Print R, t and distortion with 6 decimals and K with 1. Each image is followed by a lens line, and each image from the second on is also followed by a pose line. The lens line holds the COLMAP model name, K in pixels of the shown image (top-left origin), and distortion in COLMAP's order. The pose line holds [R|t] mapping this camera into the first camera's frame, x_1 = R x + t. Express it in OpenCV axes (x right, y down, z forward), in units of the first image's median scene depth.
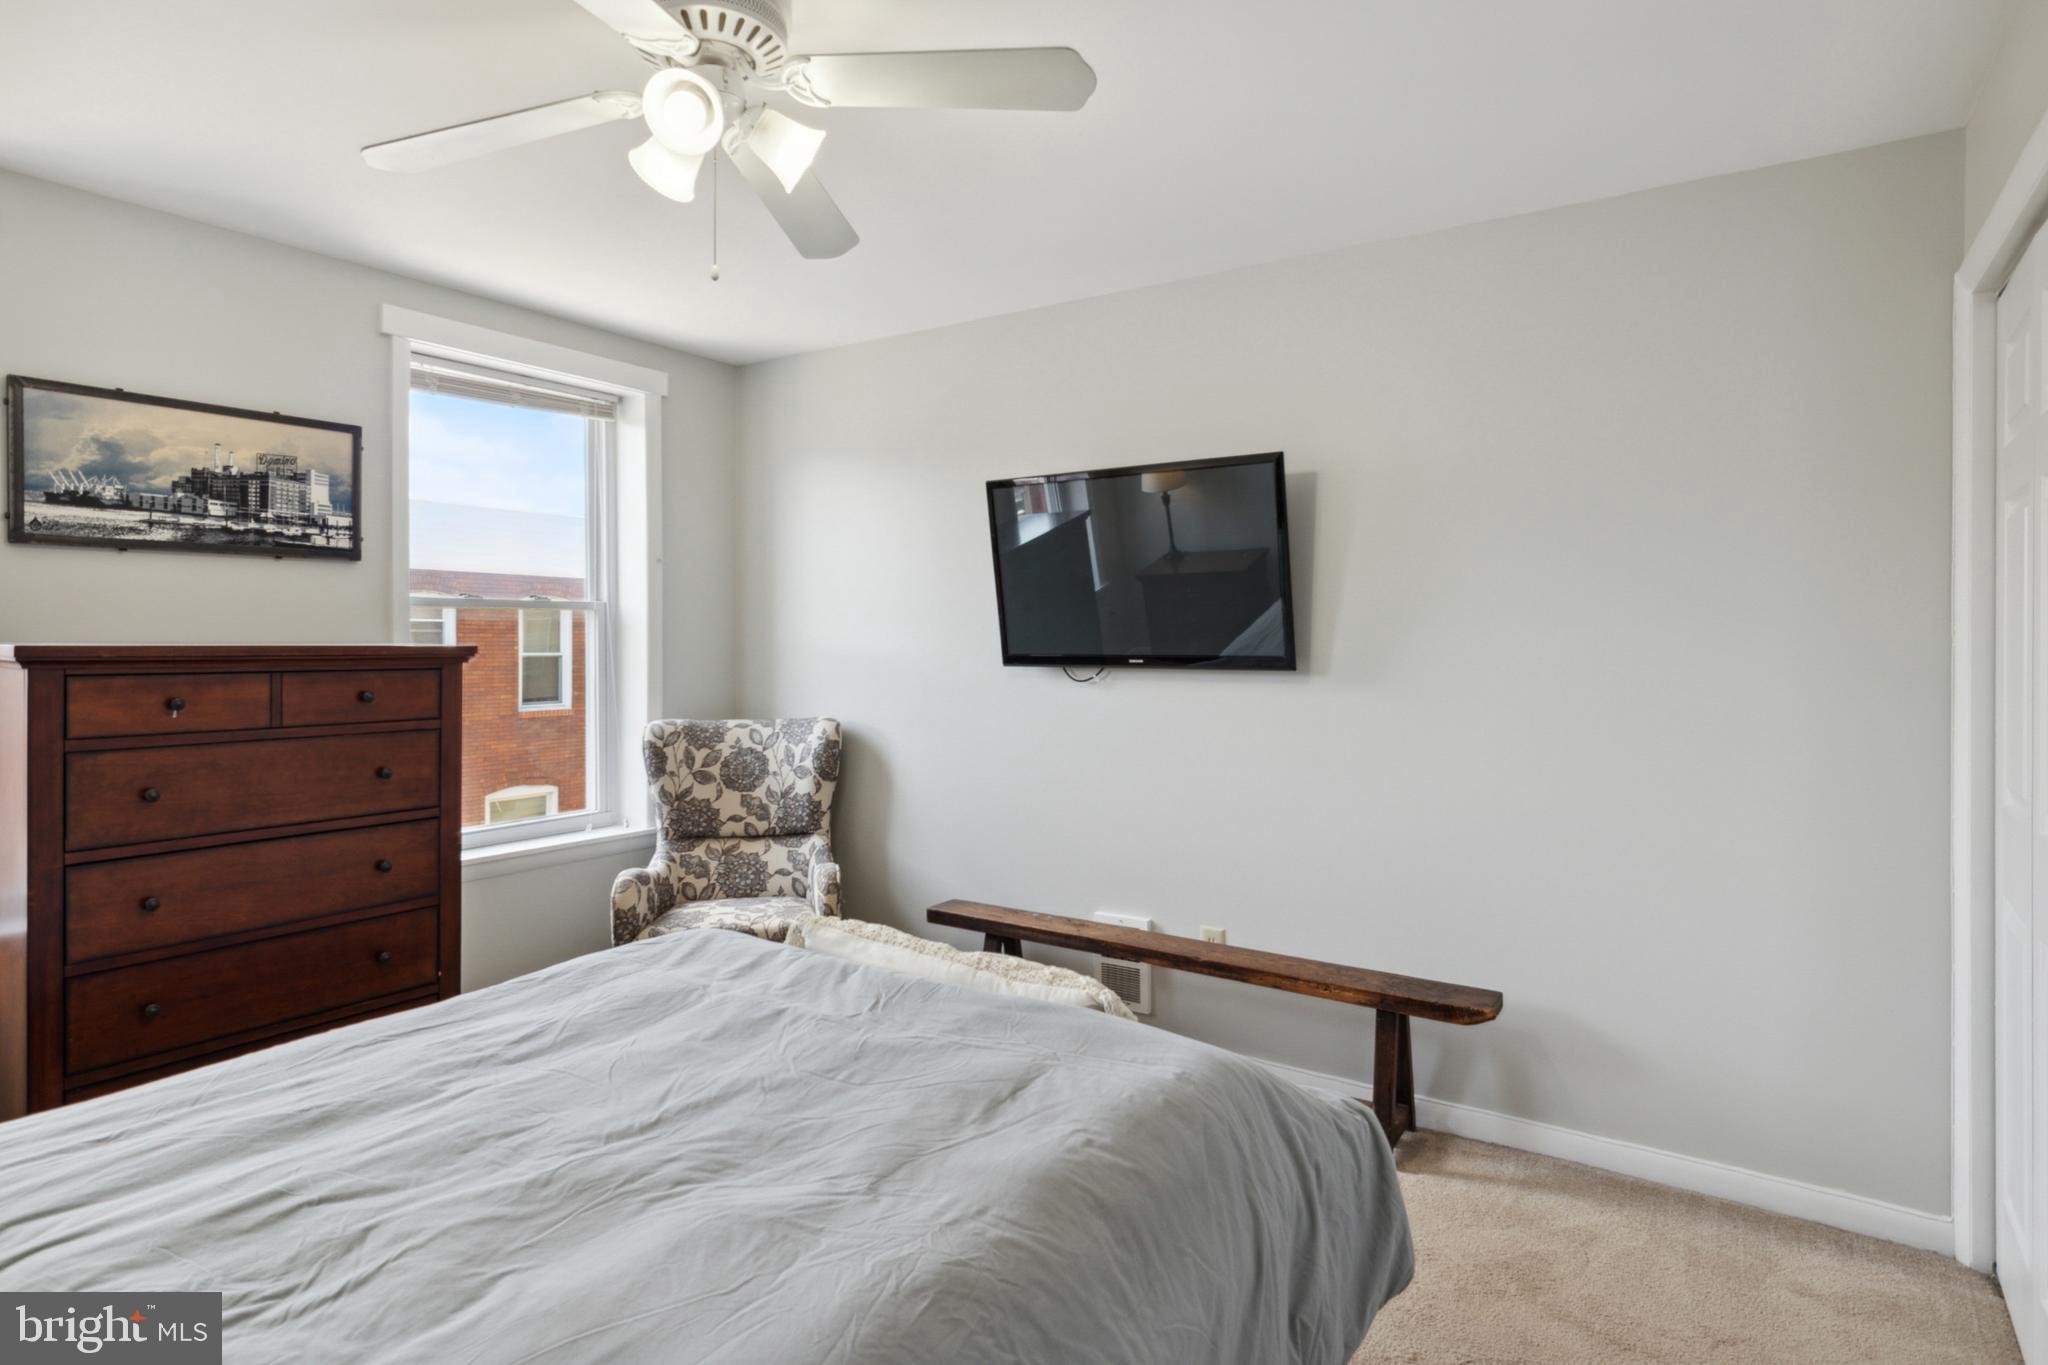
lens RADIAL K [[1035.0, 0, 1057.6], [0, 1035.0, 641.6], [0, 0, 1]] dist [-0.010270, -0.001141]
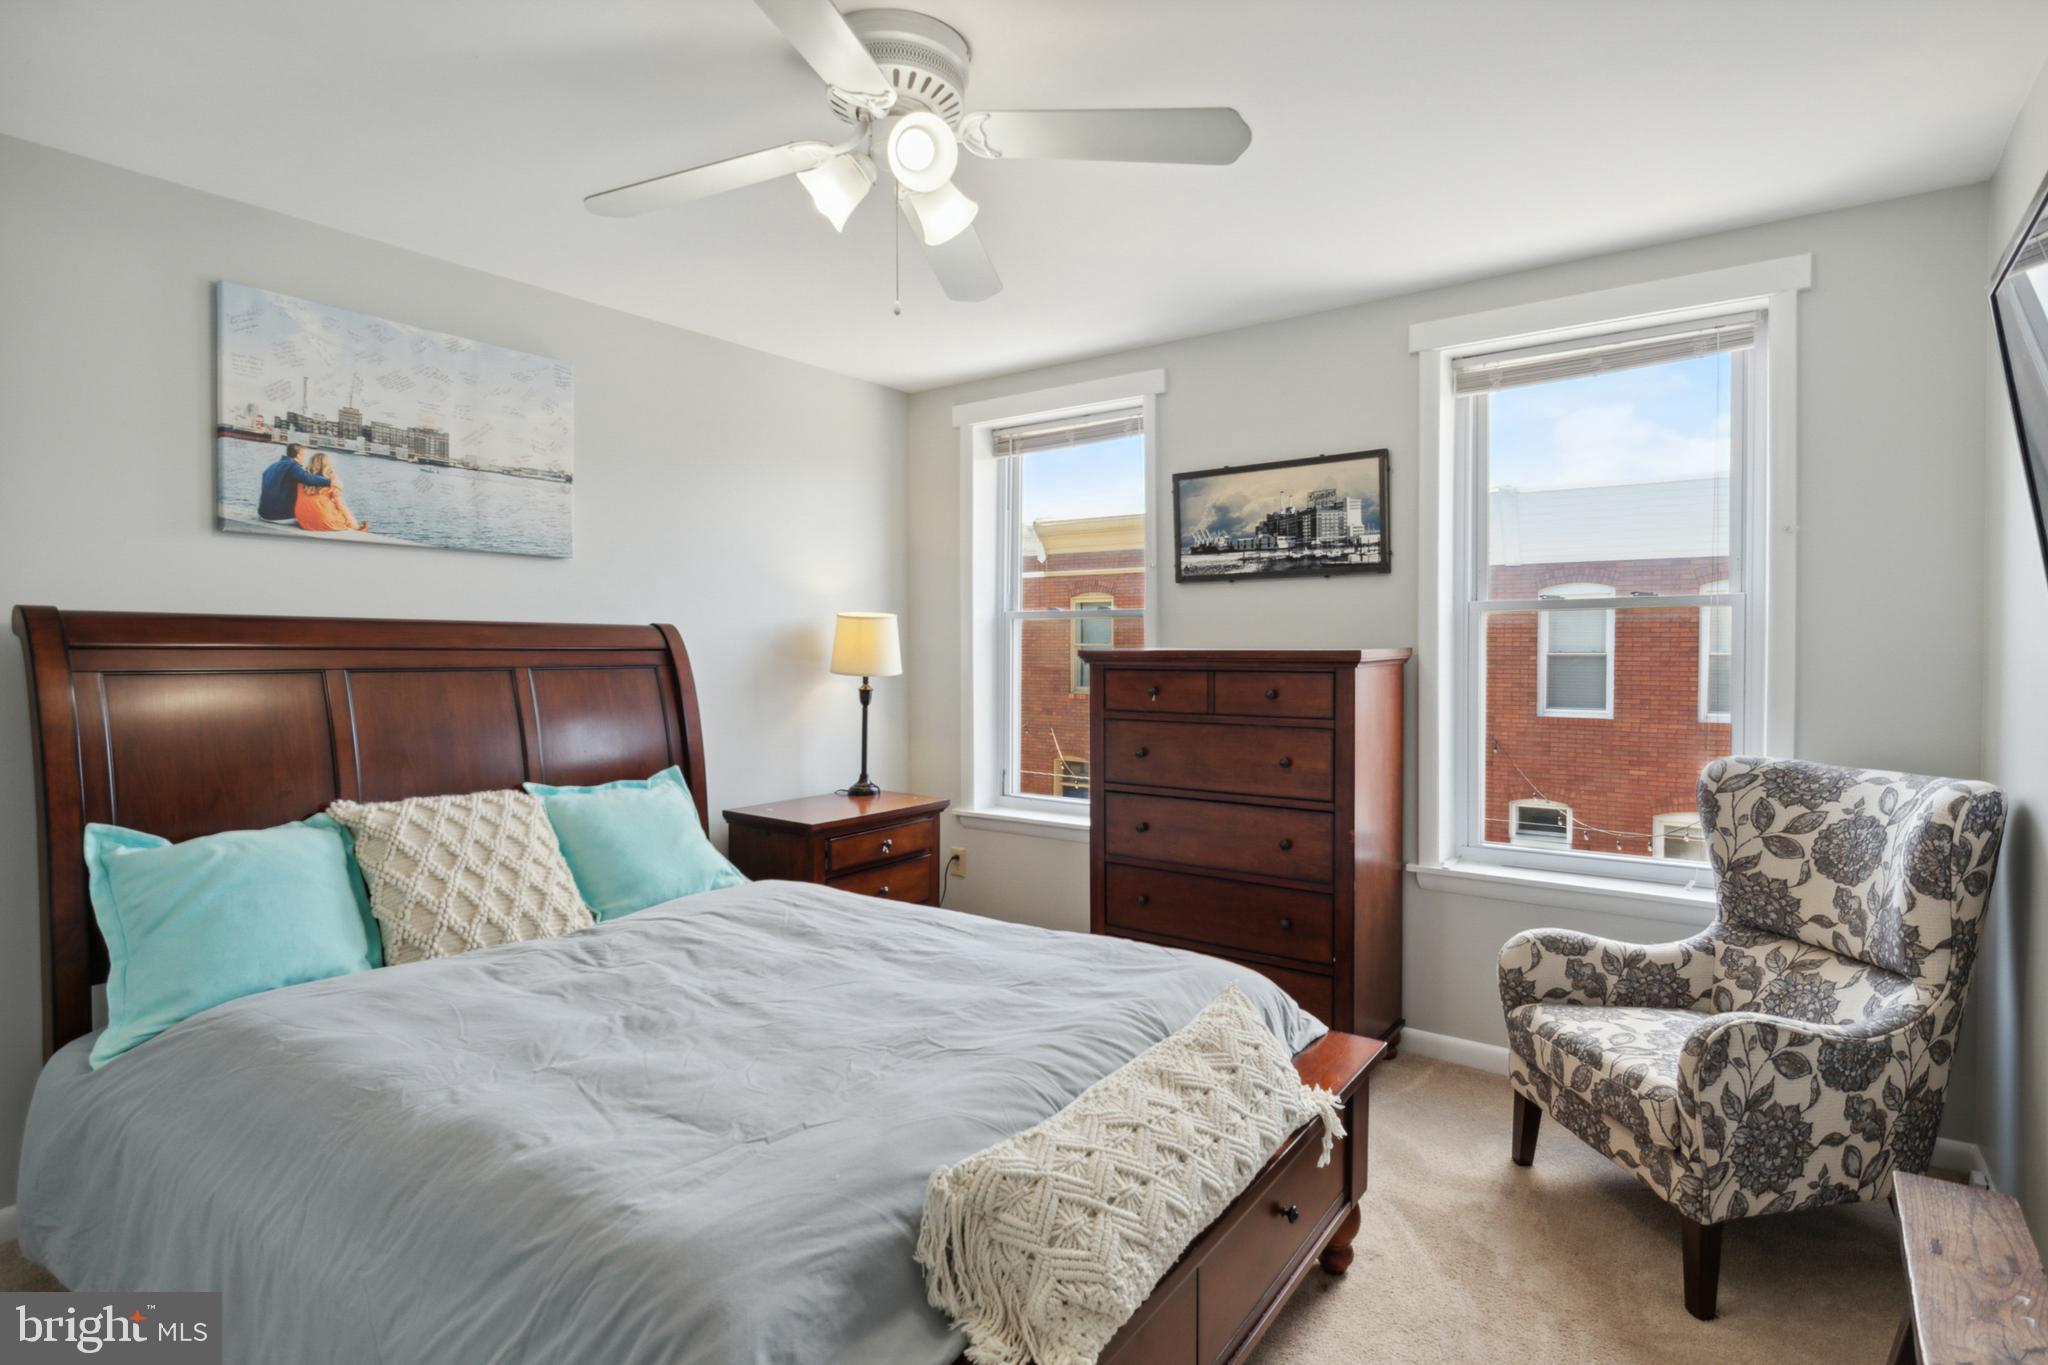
lens RADIAL K [[1035.0, 0, 1025.3], [0, 1035.0, 676.1], [0, 0, 1]] dist [-0.010270, -0.001141]
pose [[-0.043492, 0.024458, -0.998754, 0.463326], [0.001062, 0.999701, 0.024435, 0.003857], [0.999053, 0.000002, -0.043505, 0.716159]]
